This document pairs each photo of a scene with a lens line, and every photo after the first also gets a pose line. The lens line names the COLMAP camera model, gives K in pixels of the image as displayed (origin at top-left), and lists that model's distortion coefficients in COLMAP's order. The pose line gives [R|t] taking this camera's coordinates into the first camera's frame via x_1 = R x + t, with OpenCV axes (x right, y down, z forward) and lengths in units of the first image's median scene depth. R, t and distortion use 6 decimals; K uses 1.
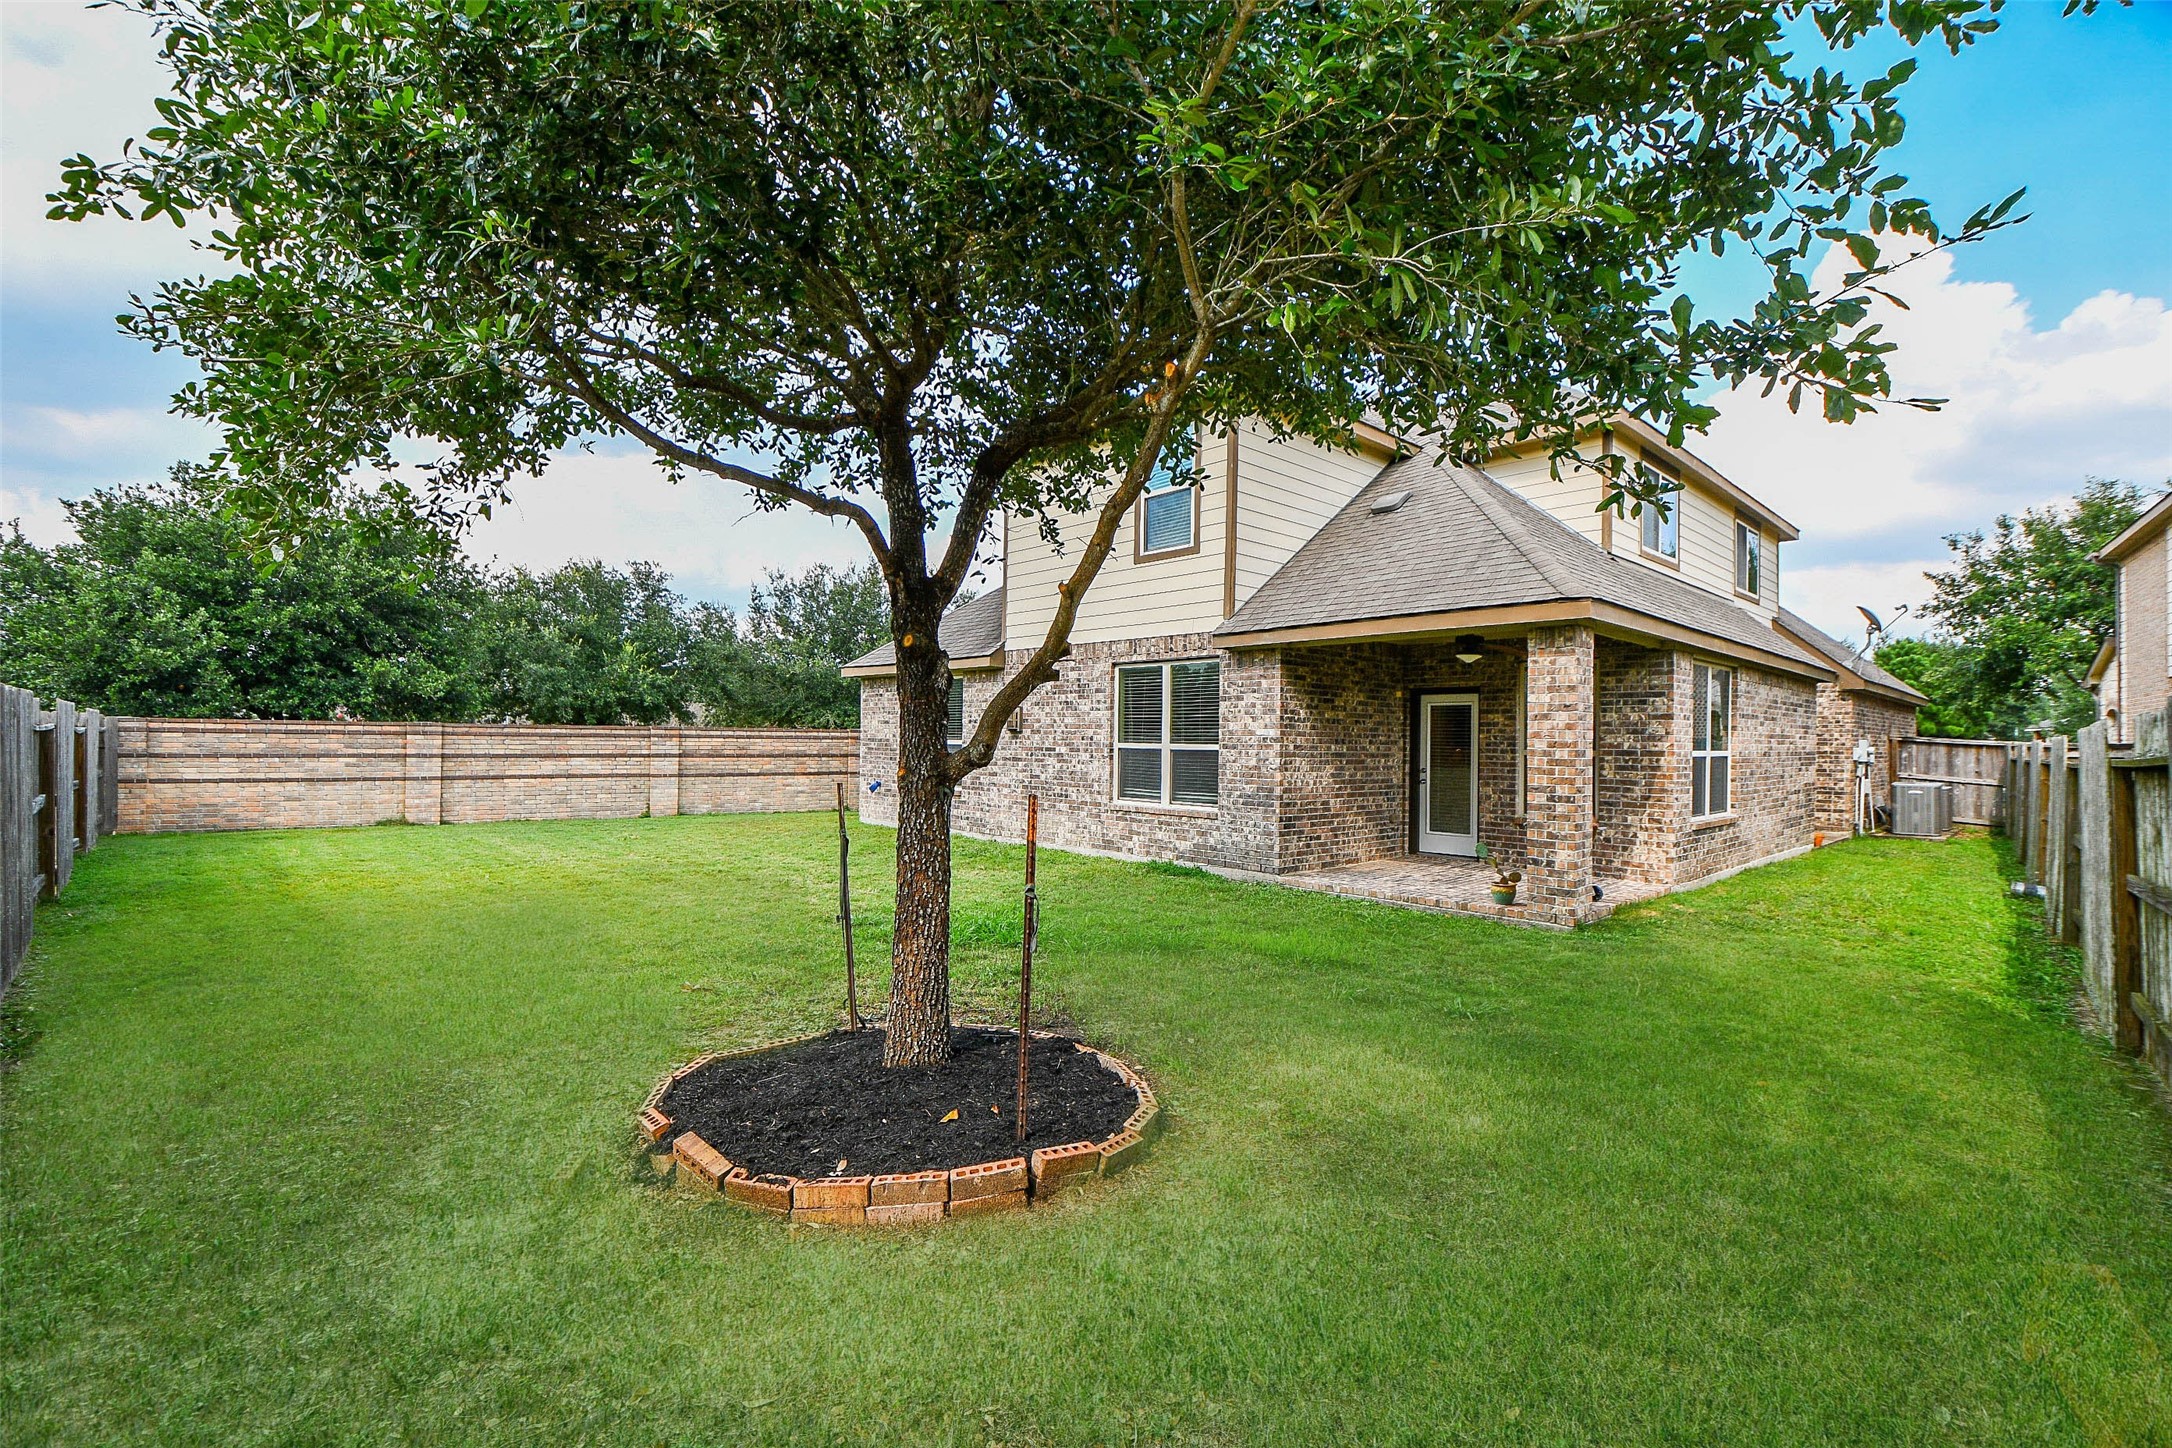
lens RADIAL K [[967.0, 0, 1086.2], [0, 967.0, 730.1], [0, 0, 1]] dist [0.000360, 0.000009]
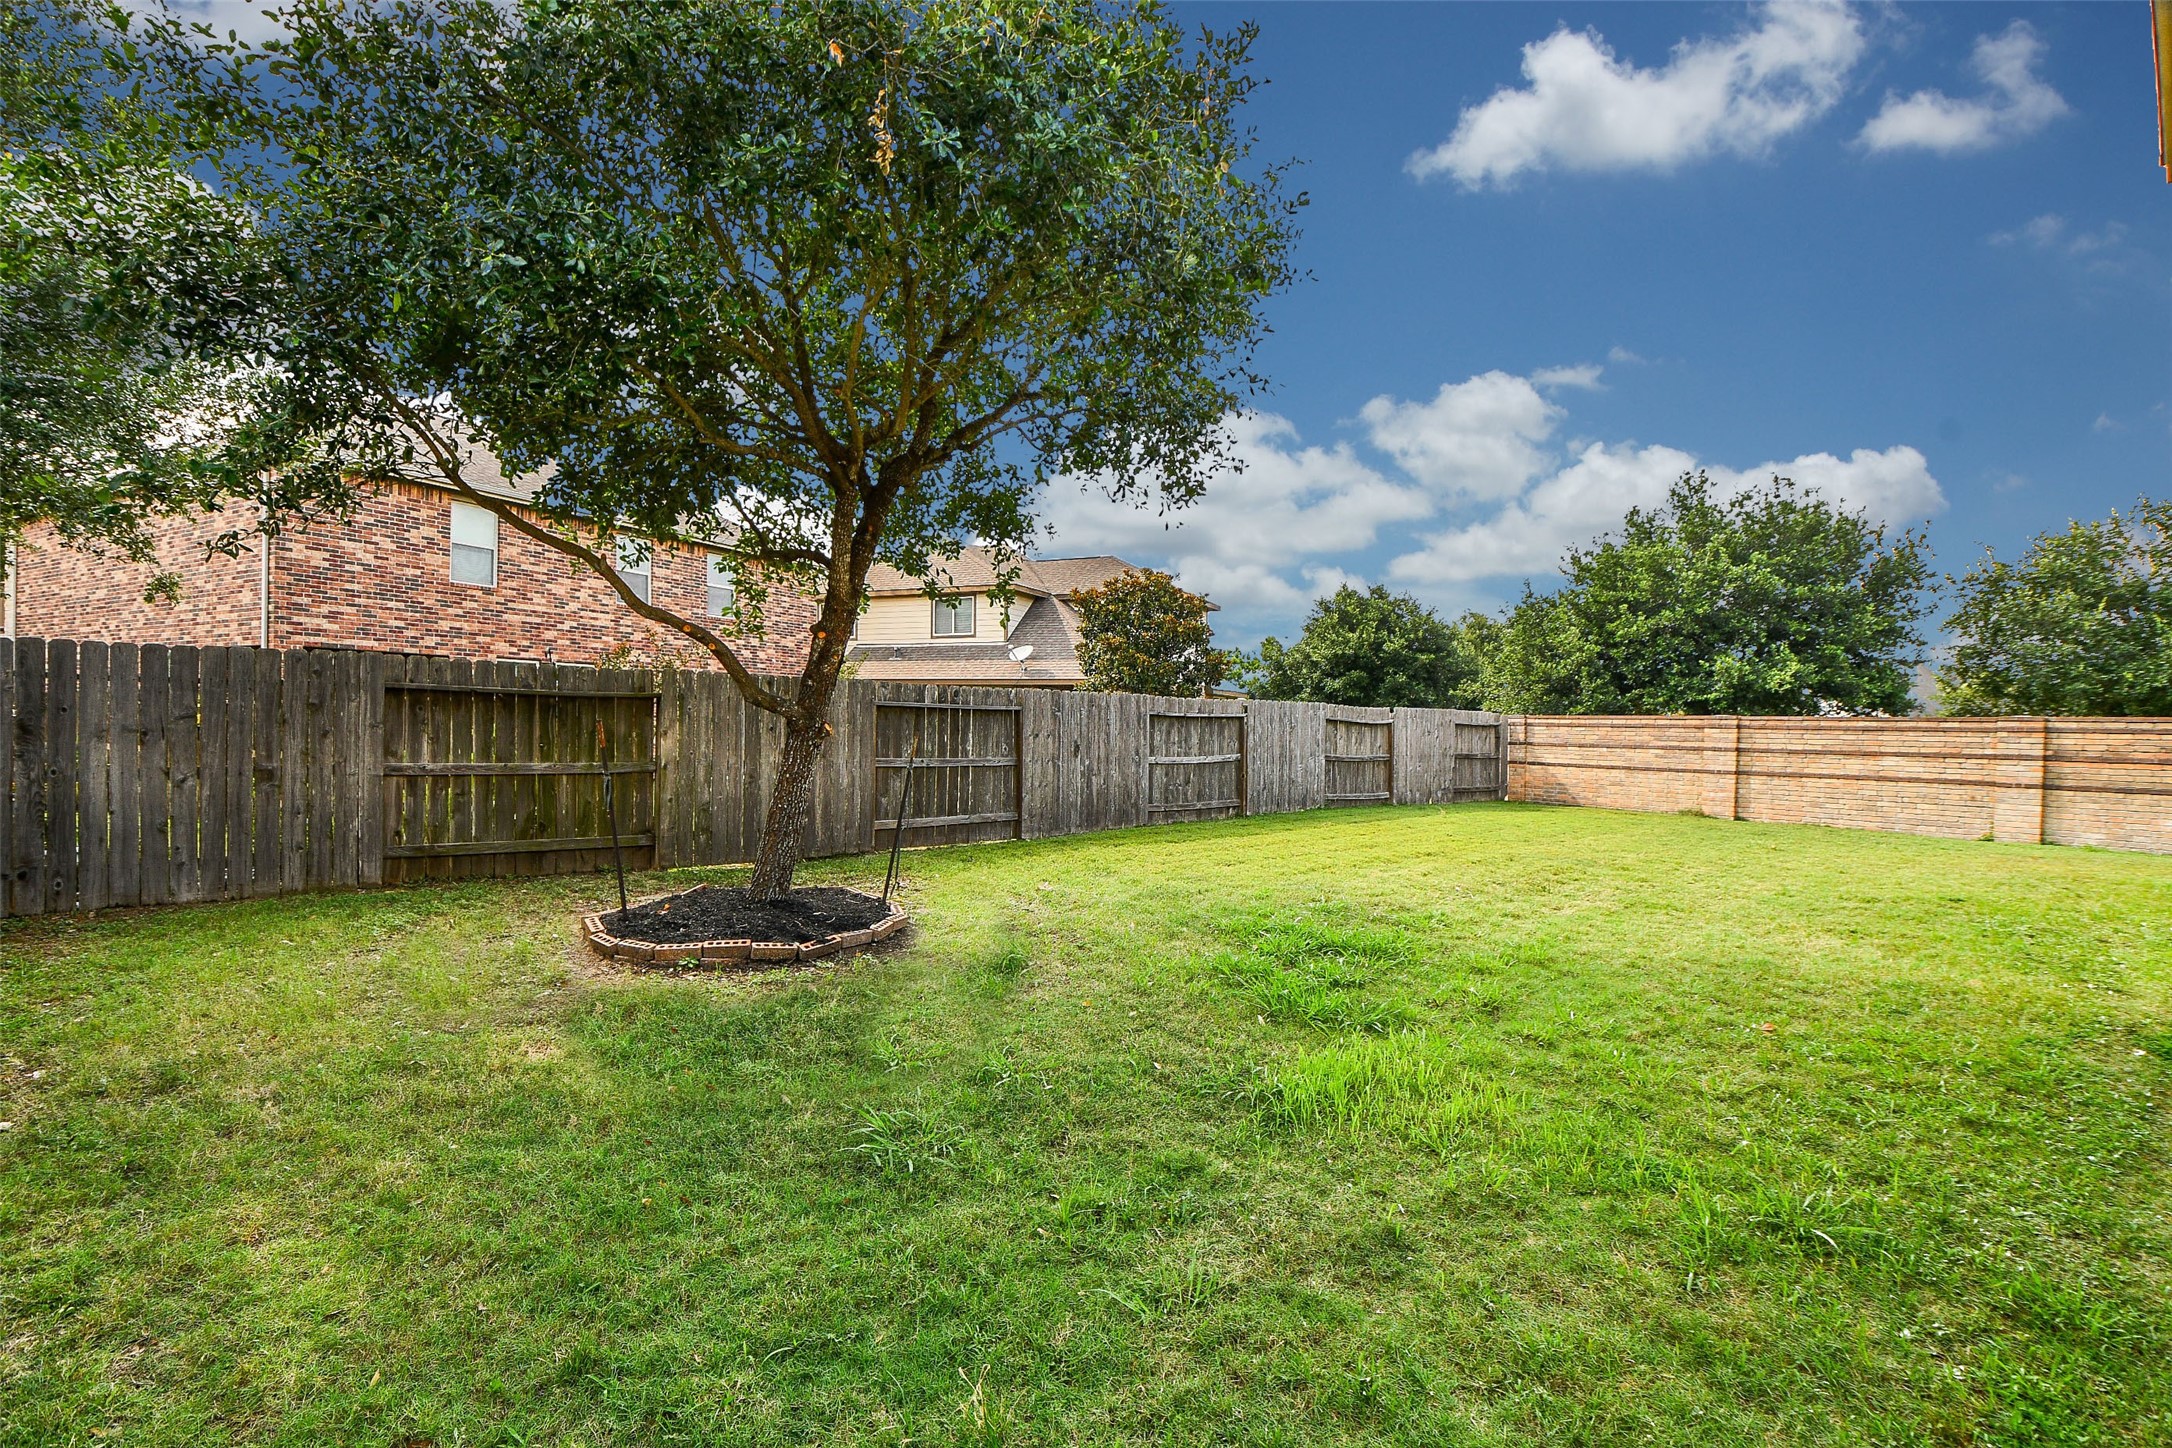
lens RADIAL K [[967.0, 0, 1086.5], [0, 967.0, 723.2], [0, 0, 1]] dist [0.000360, 0.000009]
pose [[-0.029702, -0.008226, -0.999525, 0.320223], [-0.000144, 0.999966, -0.008226, 0.007481], [0.999559, -0.000100, -0.029702, 0.366378]]
